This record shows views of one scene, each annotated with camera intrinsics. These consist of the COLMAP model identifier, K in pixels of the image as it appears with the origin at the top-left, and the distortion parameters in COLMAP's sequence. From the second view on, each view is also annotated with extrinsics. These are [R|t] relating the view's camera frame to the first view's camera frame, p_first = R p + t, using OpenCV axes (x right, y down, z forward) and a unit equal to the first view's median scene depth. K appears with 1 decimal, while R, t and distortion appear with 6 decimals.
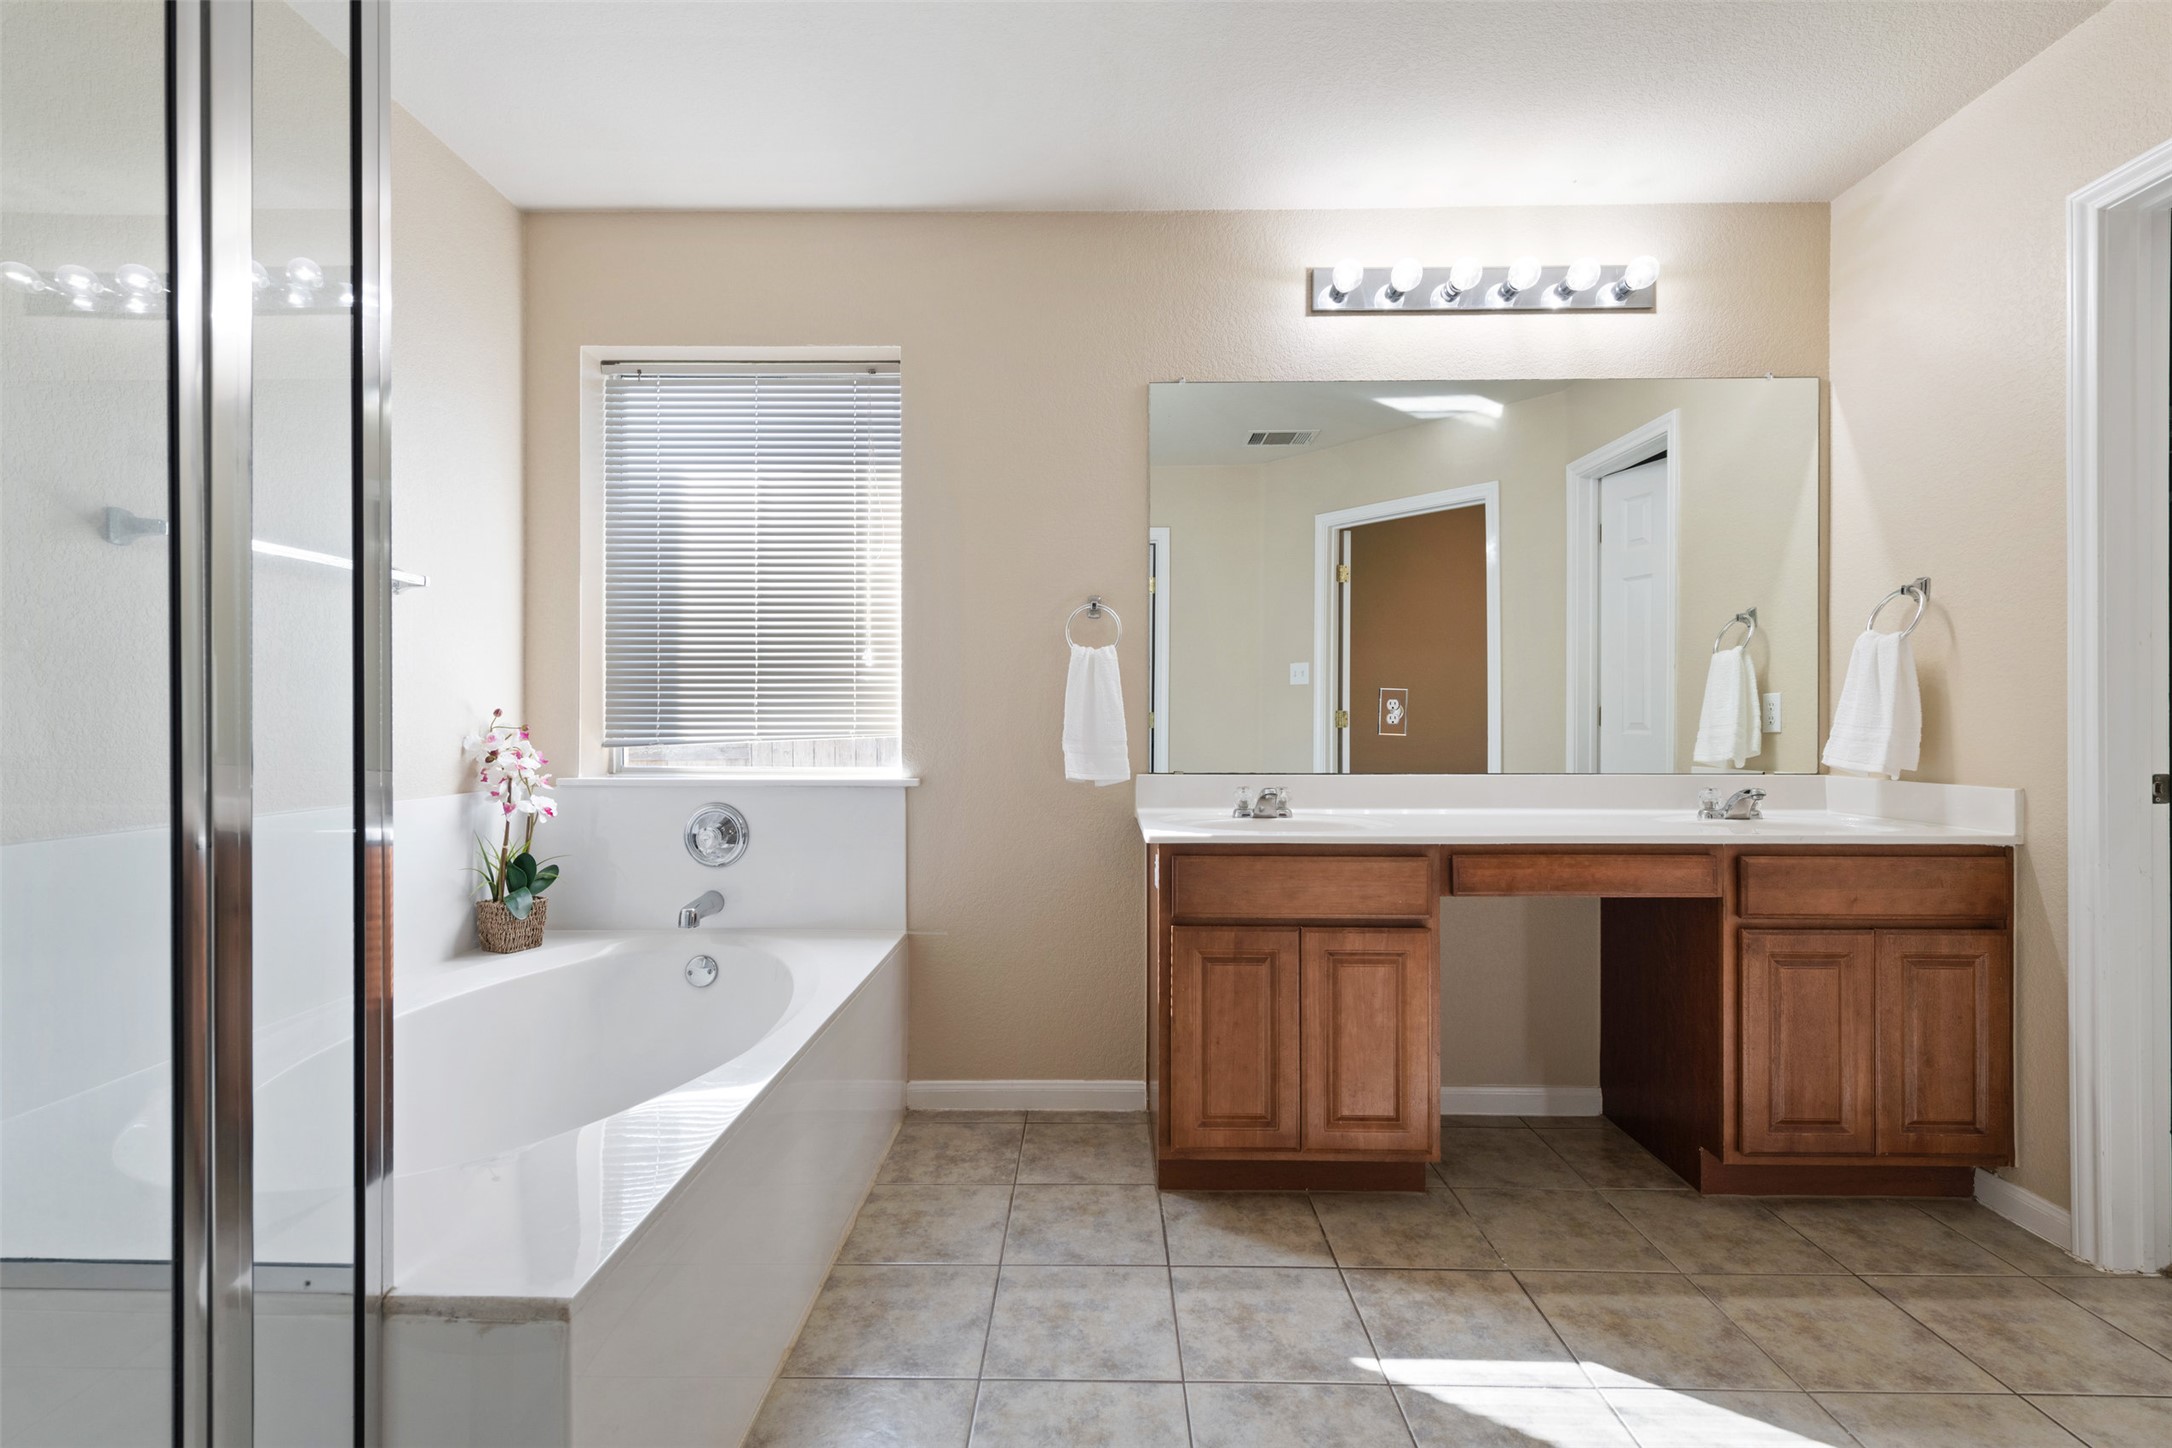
lens RADIAL K [[971.6, 0, 1087.7], [0, 971.6, 722.6], [0, 0, 1]] dist [0.008781, -0.000068]
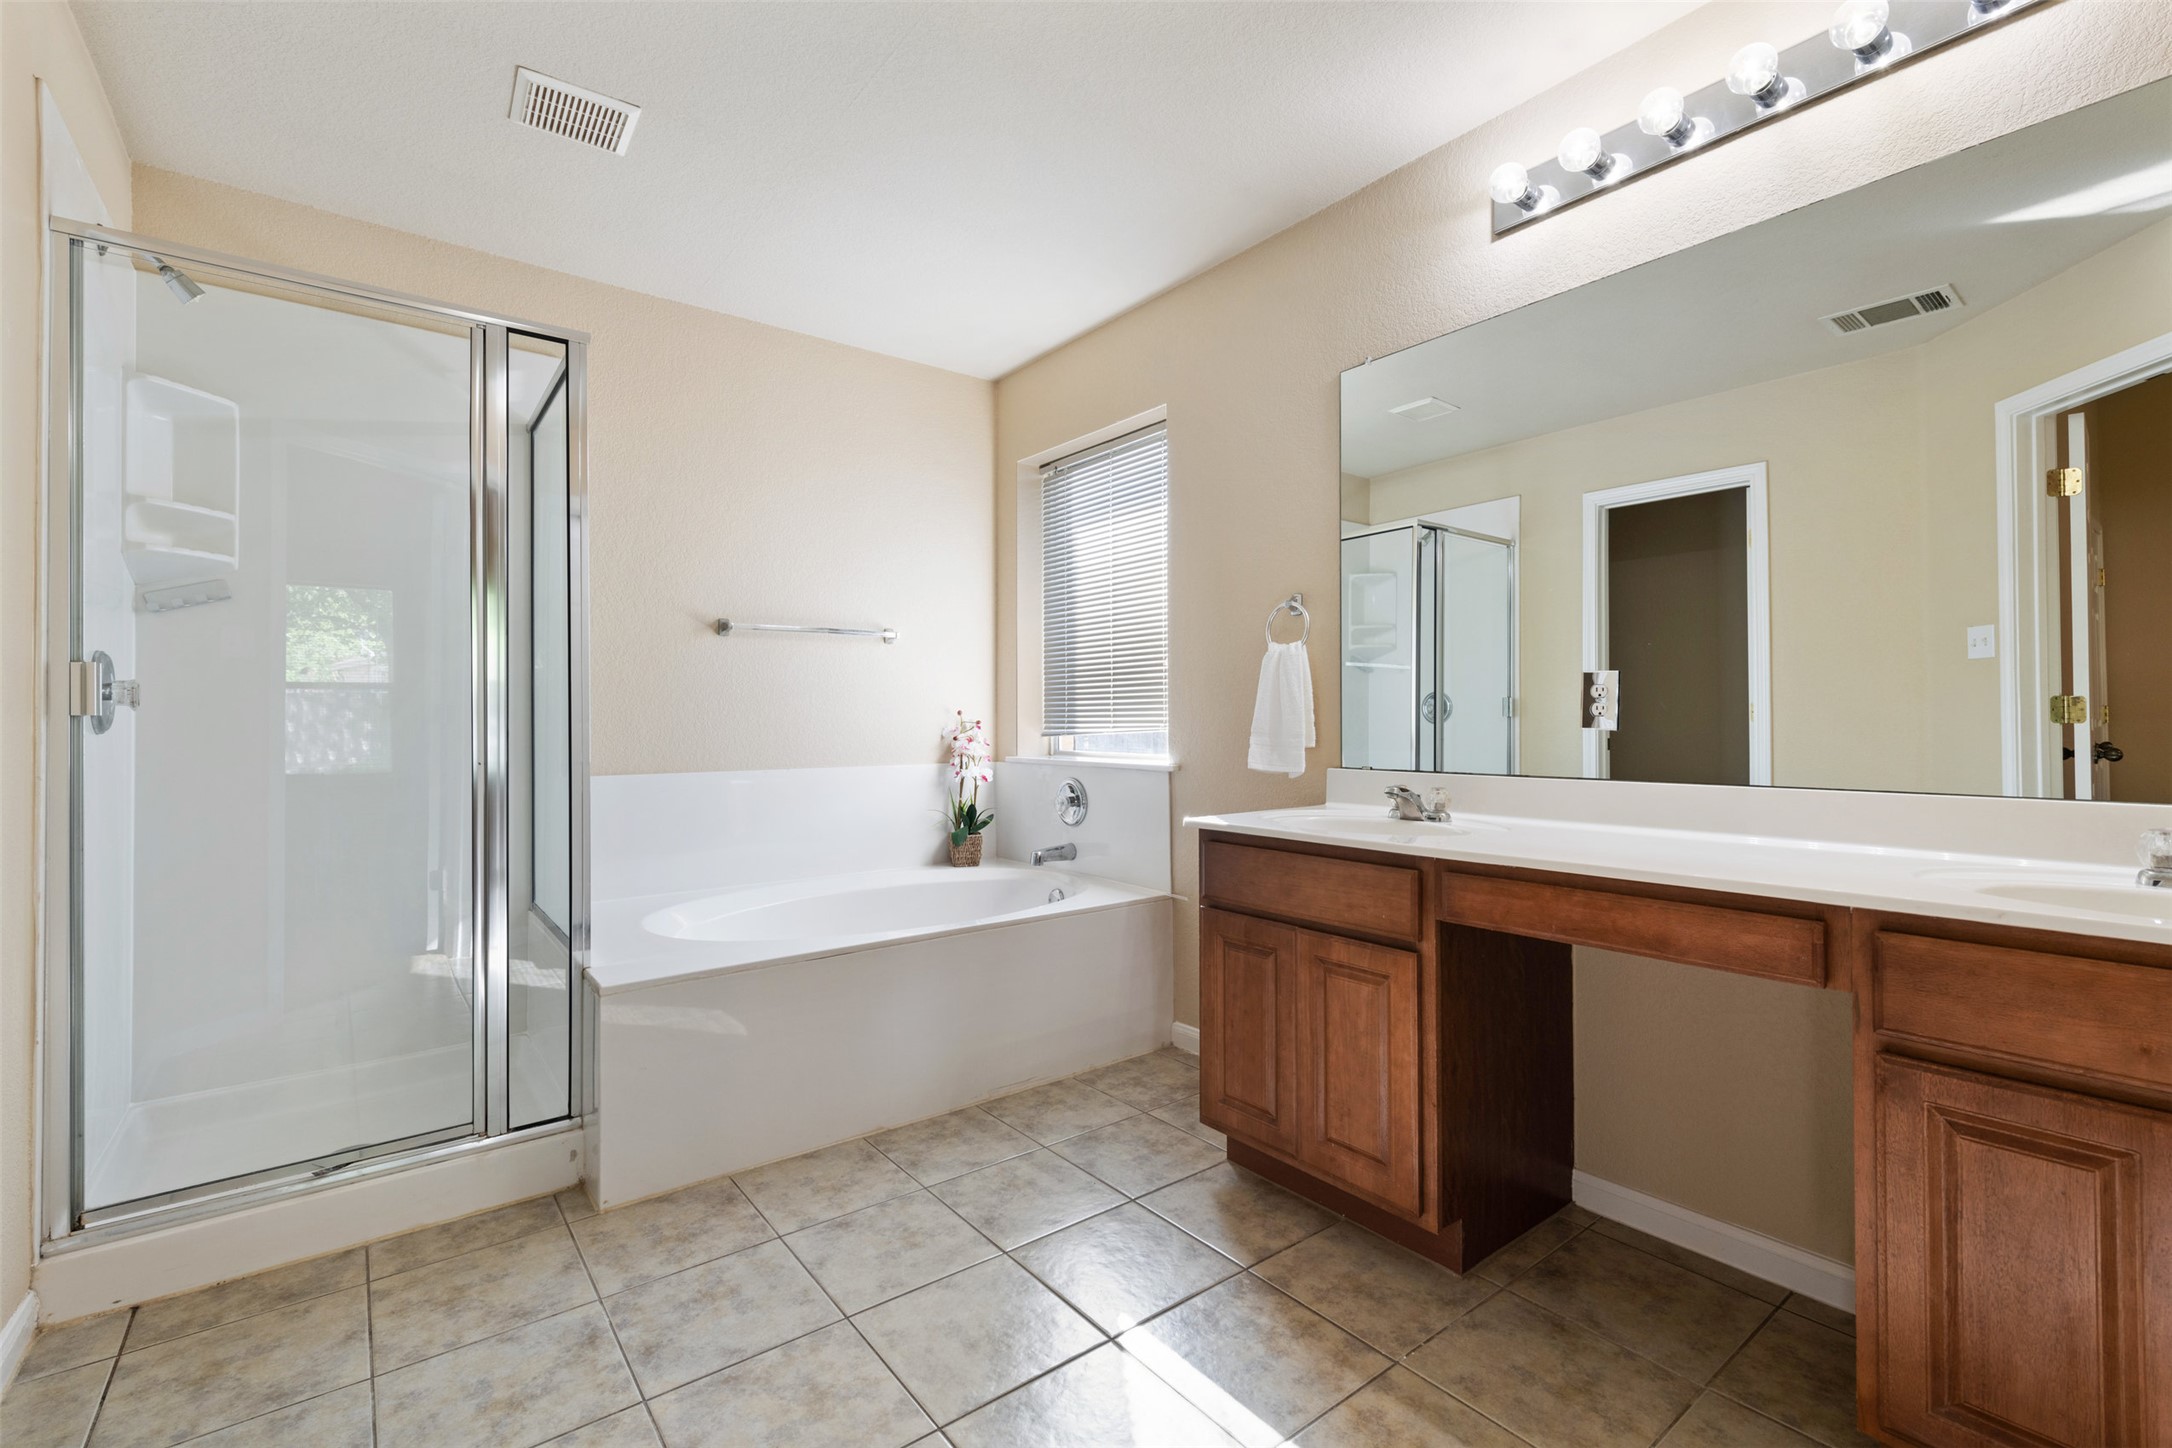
lens RADIAL K [[947.8, 0, 1082.0], [0, 947.8, 711.5], [0, 0, 1]] dist [0.008661, -0.000758]
pose [[0.621110, -0.010680, -0.783650, 0.825177], [0.003020, 0.999932, -0.011234, 0.006486], [0.783717, 0.004611, 0.621100, 0.246712]]
